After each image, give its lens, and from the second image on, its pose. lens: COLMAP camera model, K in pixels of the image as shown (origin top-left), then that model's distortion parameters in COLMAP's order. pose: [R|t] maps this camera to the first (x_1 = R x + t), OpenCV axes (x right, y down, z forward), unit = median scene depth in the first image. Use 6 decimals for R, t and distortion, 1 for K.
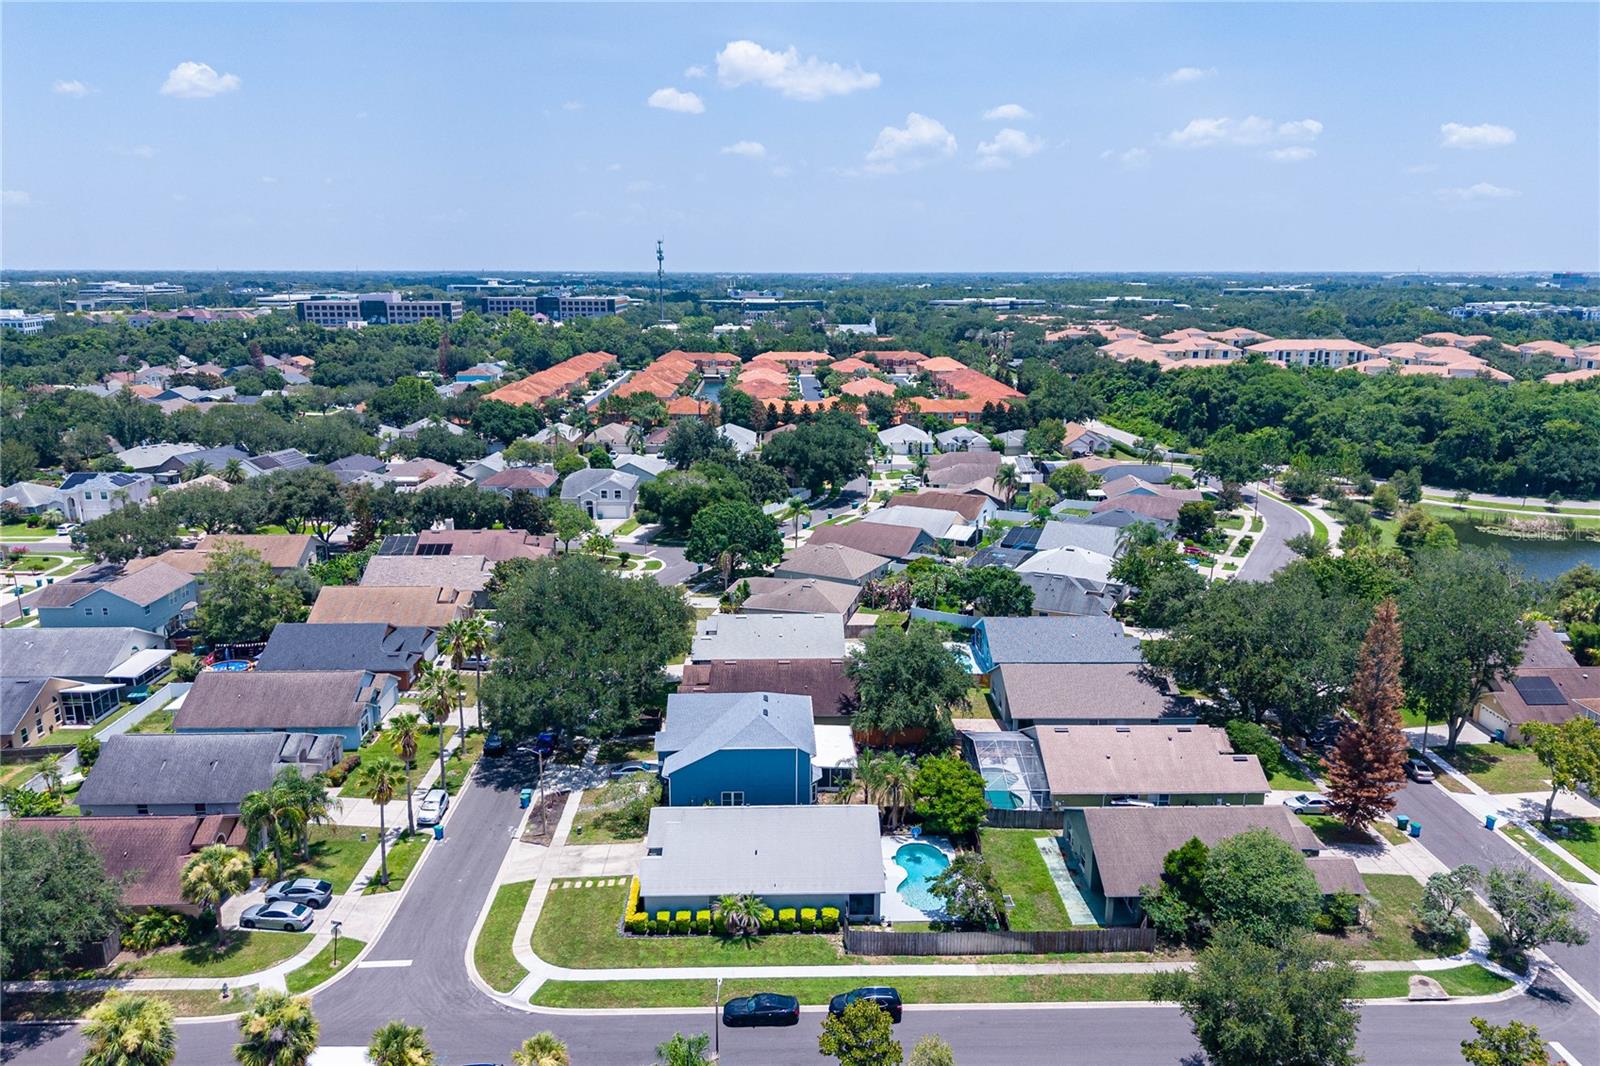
lens RADIAL K [[1131.7, 0, 806.0], [0, 1131.7, 529.4], [0, 0, 1]] dist [0.009764, 0.001314]
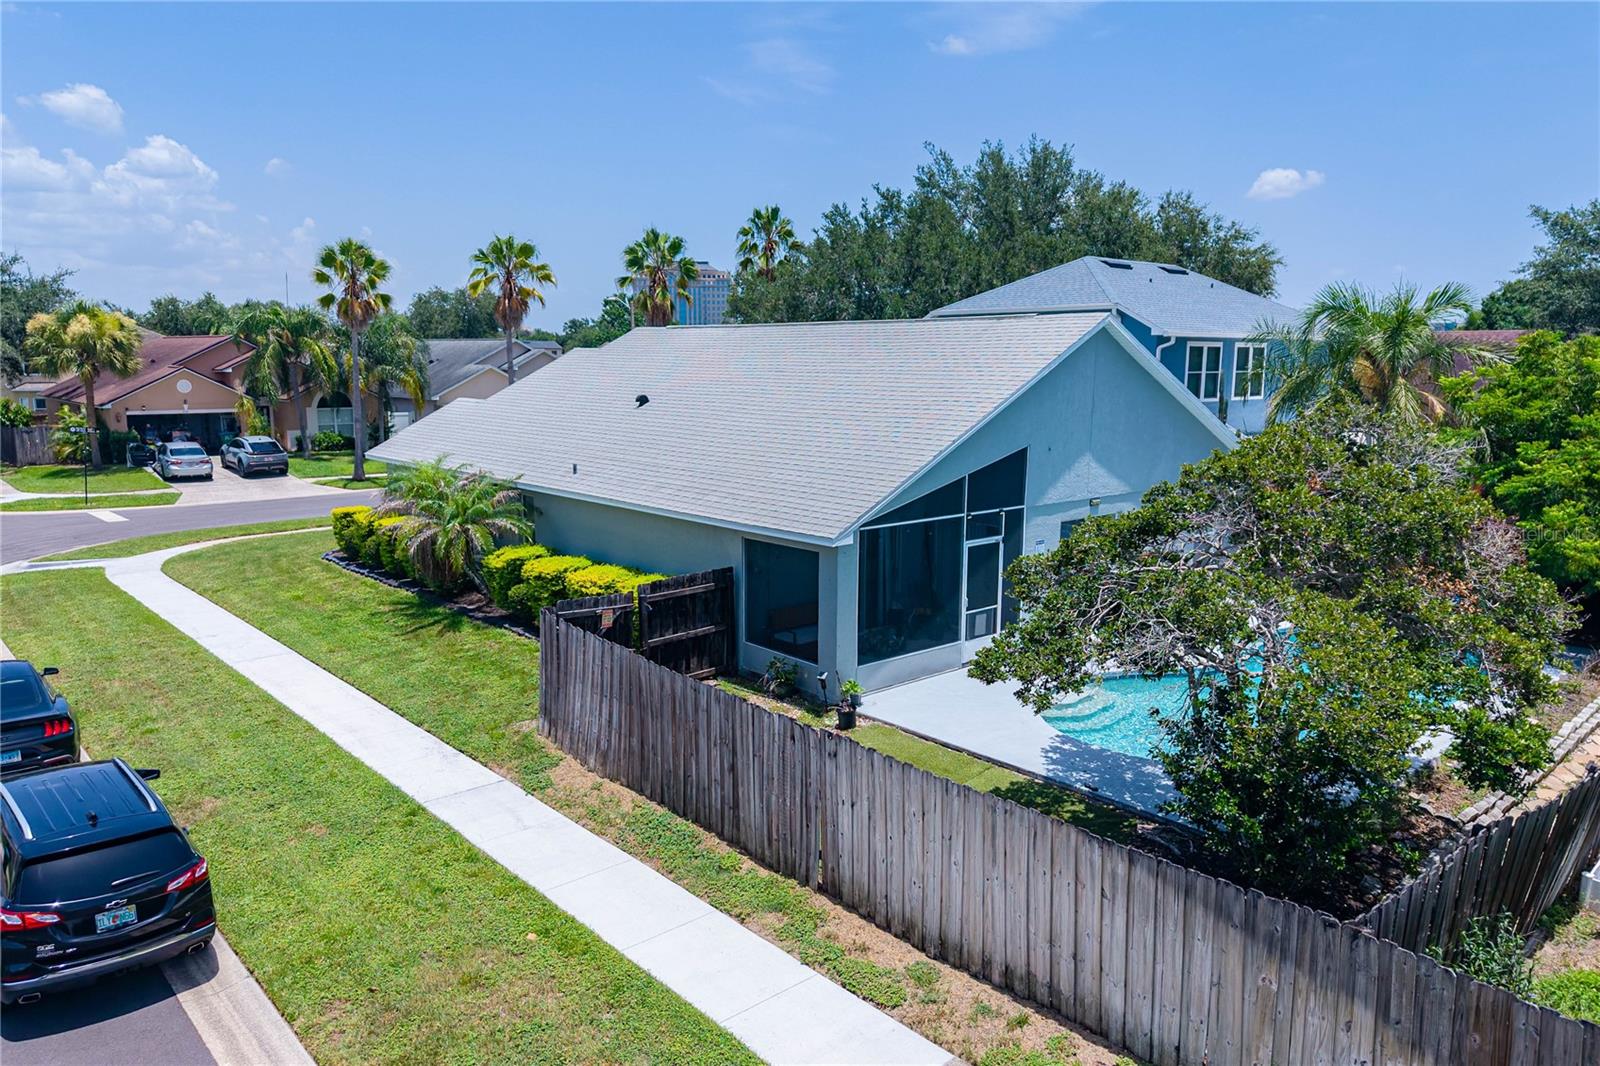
lens RADIAL K [[1116.3, 0, 807.2], [0, 1116.3, 528.6], [0, 0, 1]] dist [0.009765, -0.003797]
pose [[0.646446, 0.118310, -0.753731, 0.183008], [-0.177559, 0.984108, 0.002185, 0.273197], [0.742011, 0.132419, 0.657179, 0.745081]]
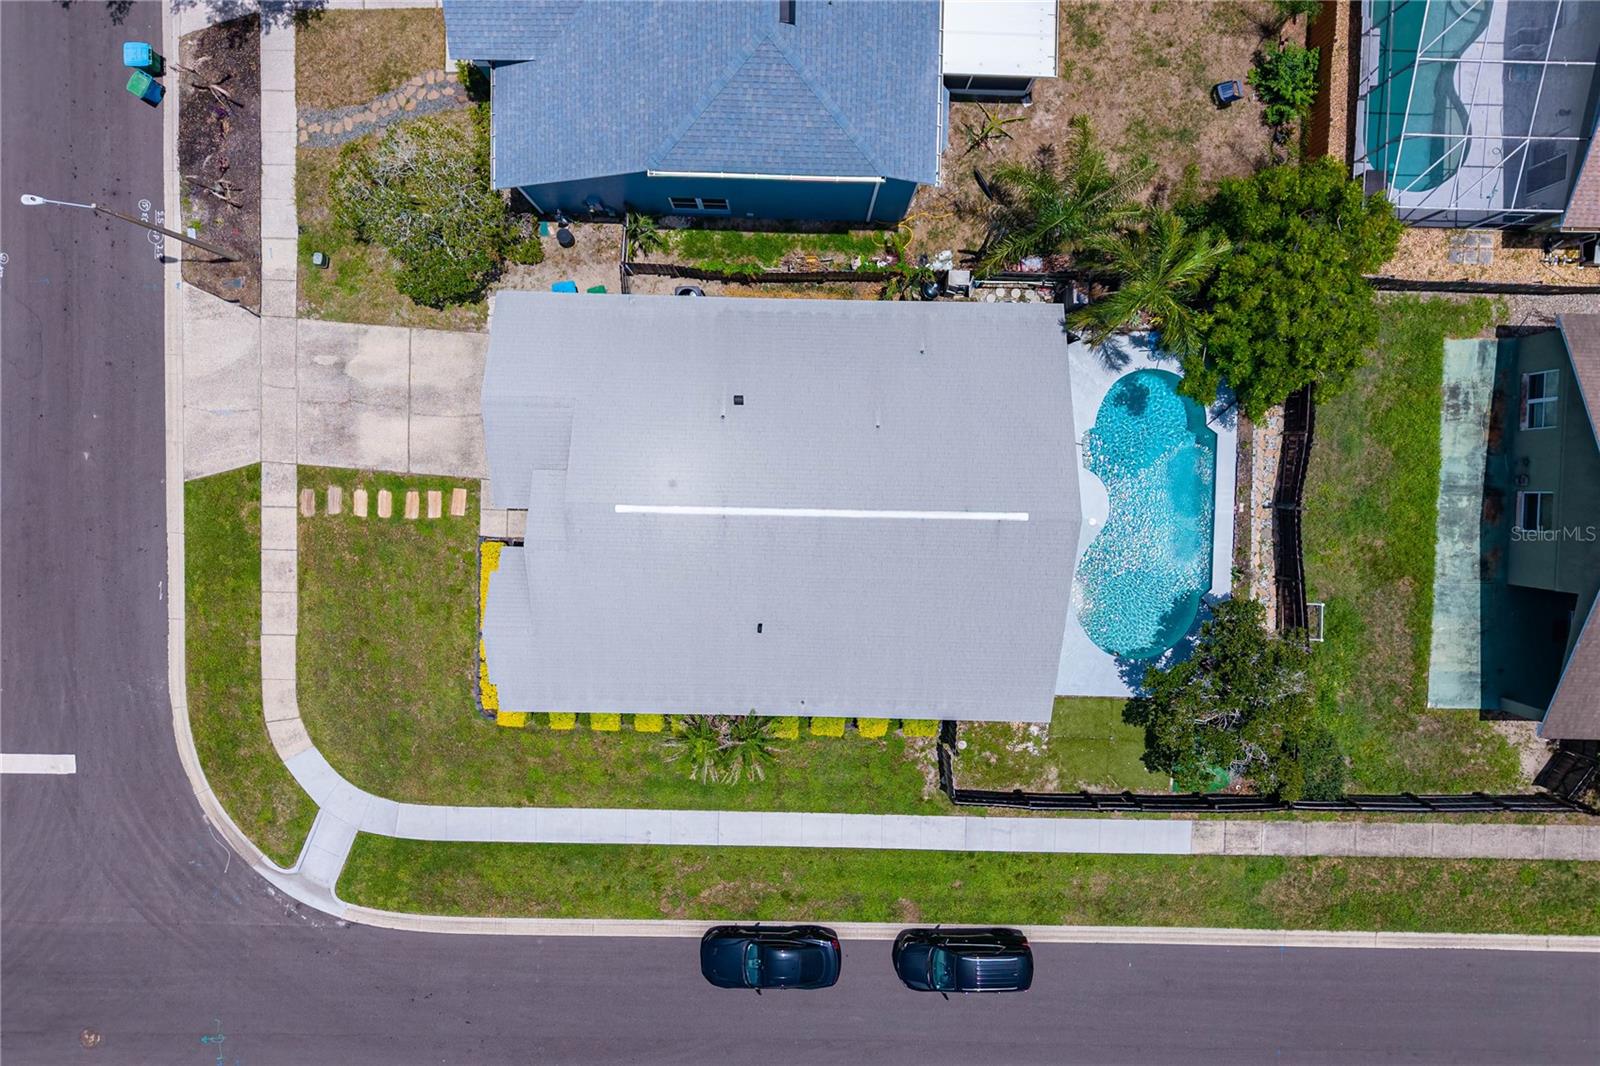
lens RADIAL K [[1159.1, 0, 796.0], [0, 1159.1, 554.6], [0, 0, 1]] dist [0.041706, -0.046030]
pose [[0.998793, 0.048287, 0.009003, -0.032052], [-0.017628, 0.181302, 0.983269, -0.122901], [0.045847, -0.982241, 0.181934, 0.836685]]
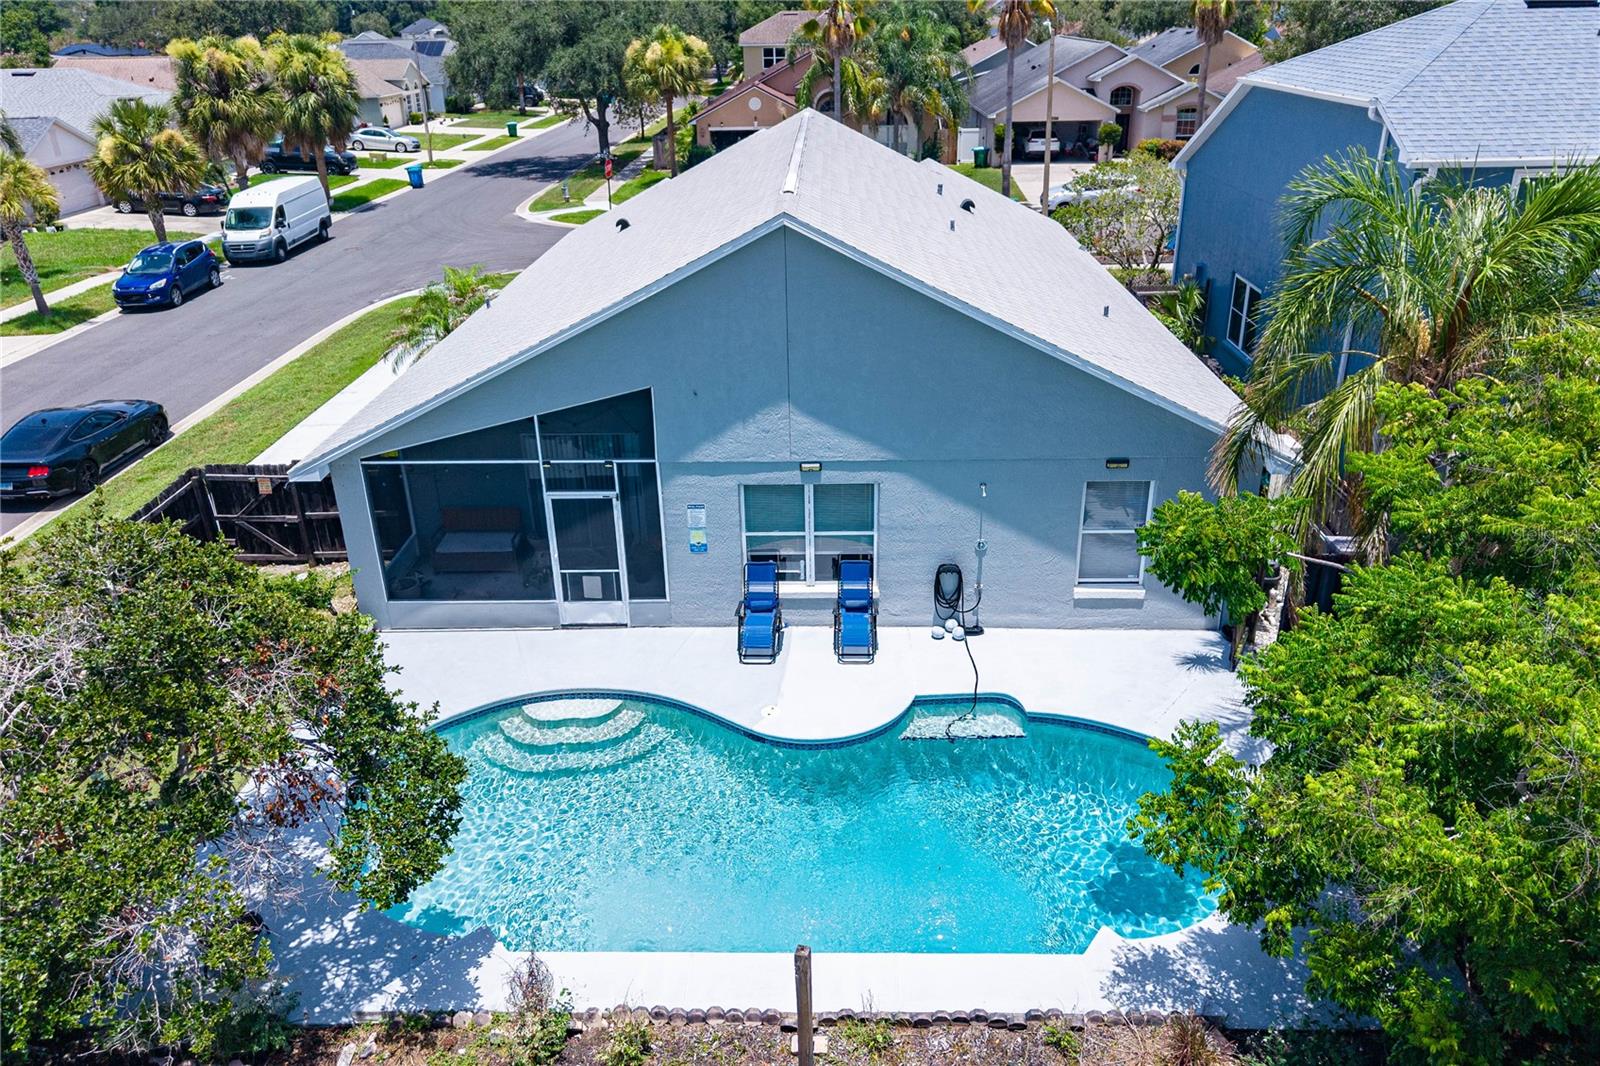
lens RADIAL K [[1139.4, 0, 803.9], [0, 1139.4, 500.5], [0, 0, 1]] dist [0.036340, -0.038701]
pose [[-0.051290, 0.396463, -0.916617, 0.204829], [-0.210755, 0.892857, 0.397980, 0.199018], [0.976192, 0.213594, 0.037762, 0.922006]]
